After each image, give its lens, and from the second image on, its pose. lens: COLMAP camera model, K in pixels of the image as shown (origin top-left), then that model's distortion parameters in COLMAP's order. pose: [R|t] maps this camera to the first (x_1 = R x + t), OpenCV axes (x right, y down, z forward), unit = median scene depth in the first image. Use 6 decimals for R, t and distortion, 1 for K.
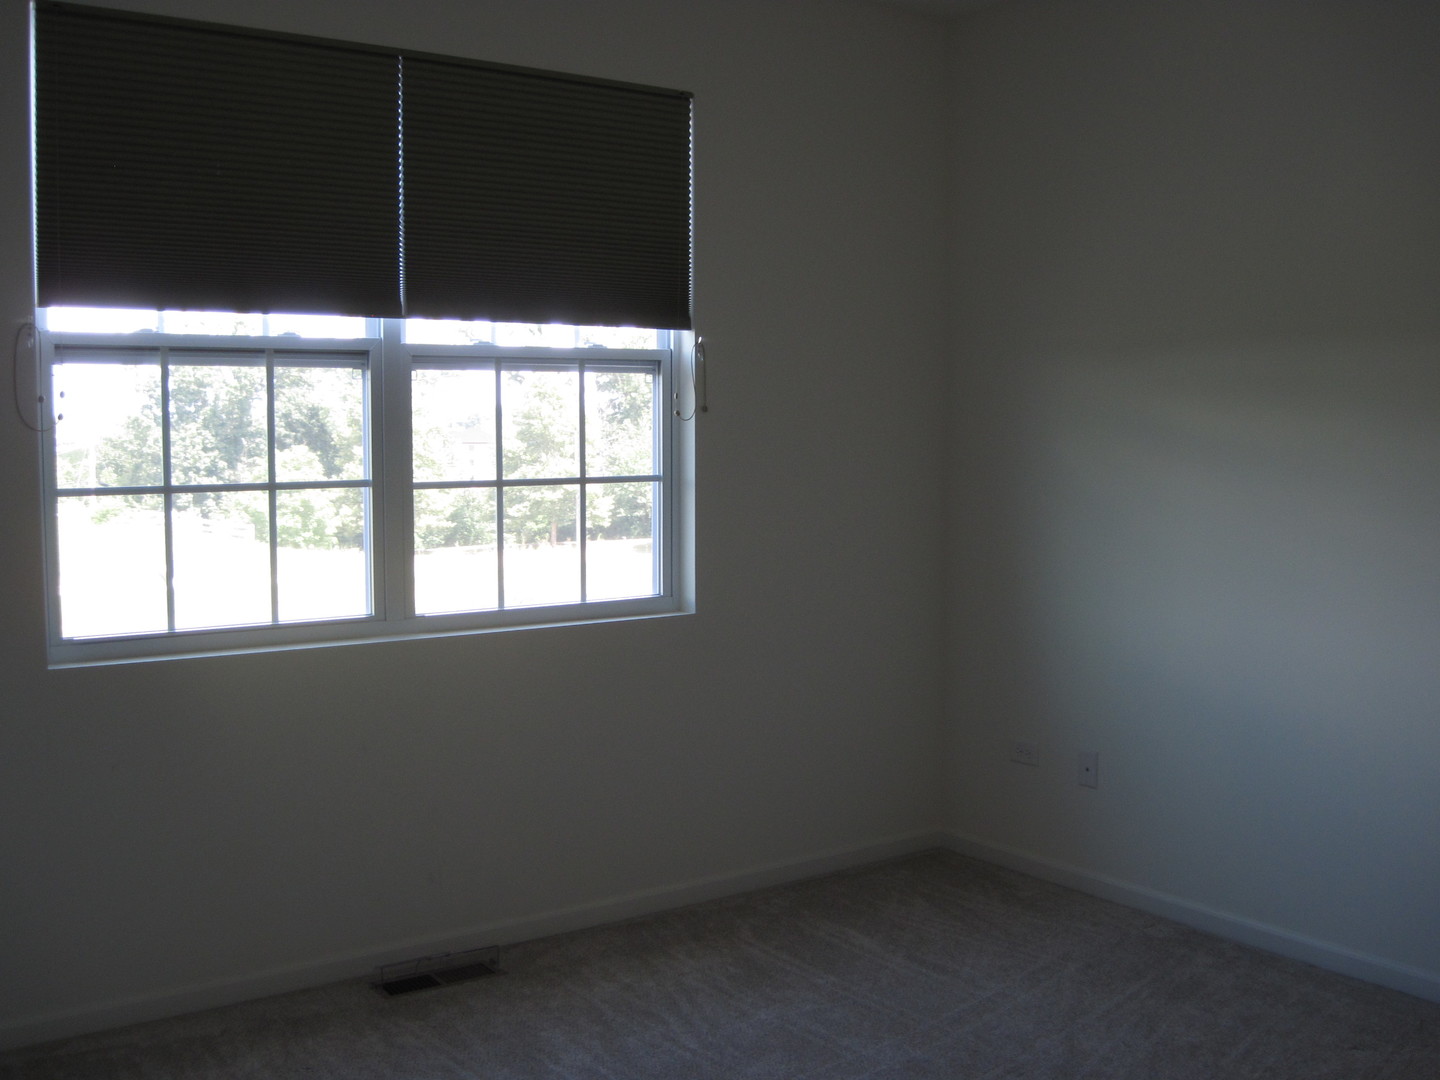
lens RADIAL K [[1390.2, 0, 720.2], [0, 1390.2, 544.1], [0, 0, 1]] dist [-0.125511, 0.000000]
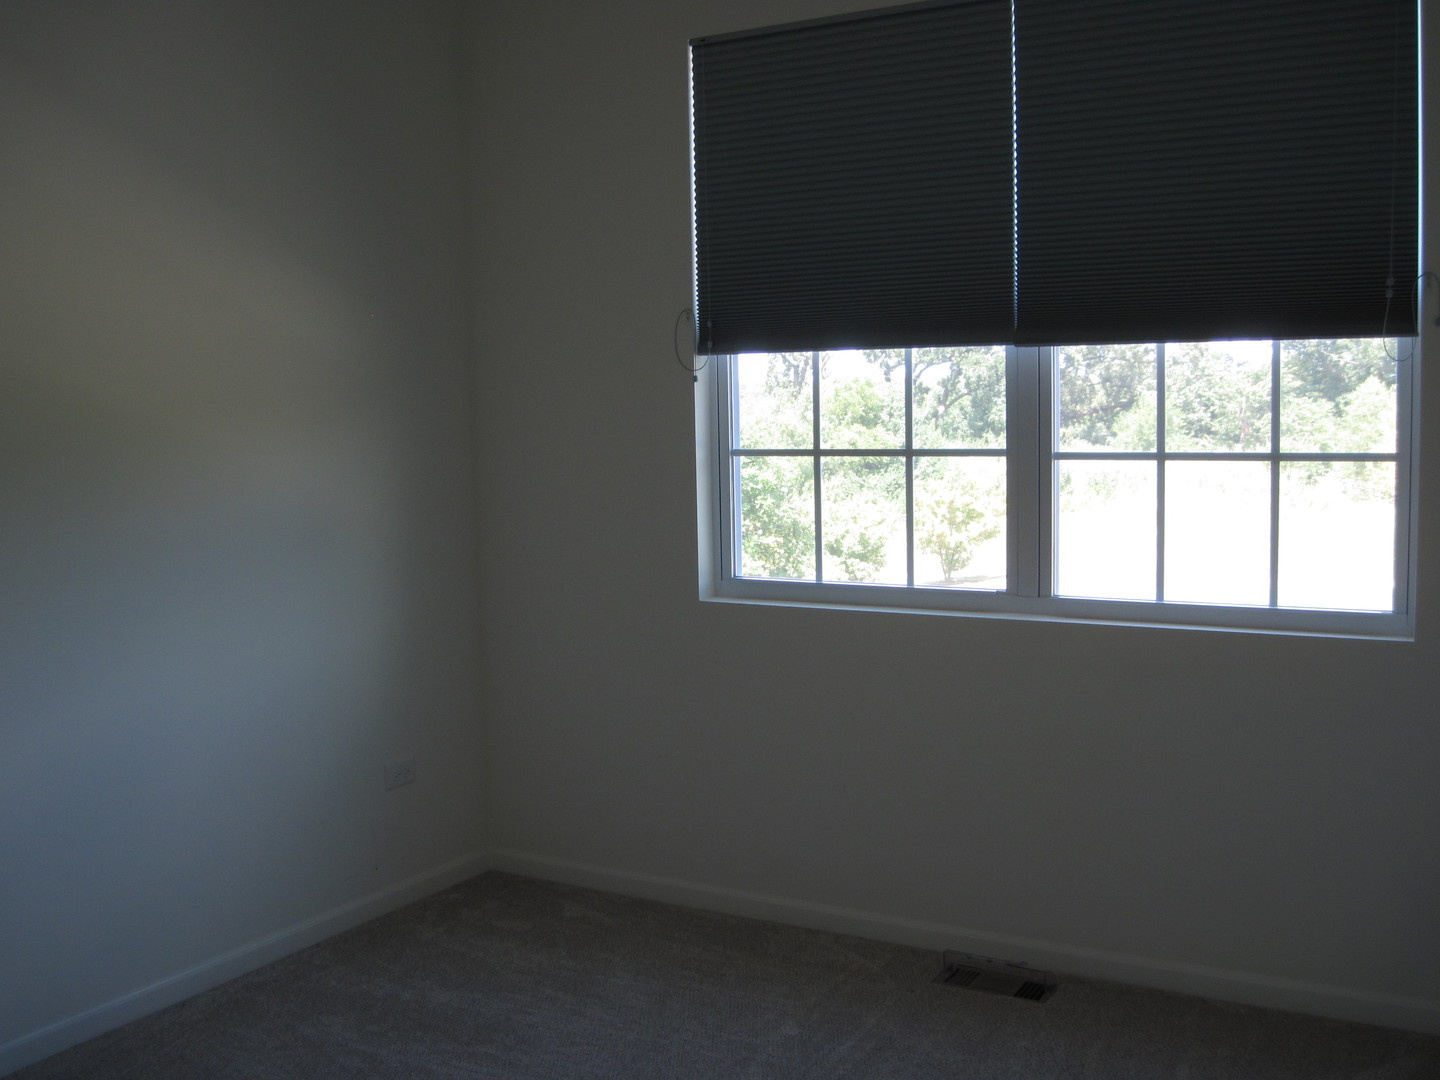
lens RADIAL K [[1464.6, 0, 726.5], [0, 1464.6, 529.8], [0, 0, 1]] dist [-0.096445, 0.000000]
pose [[0.430148, 0.067736, -0.900213, 0.591326], [-0.055979, 0.997263, 0.048290, -0.029209], [0.901021, 0.029621, 0.432763, 0.396883]]
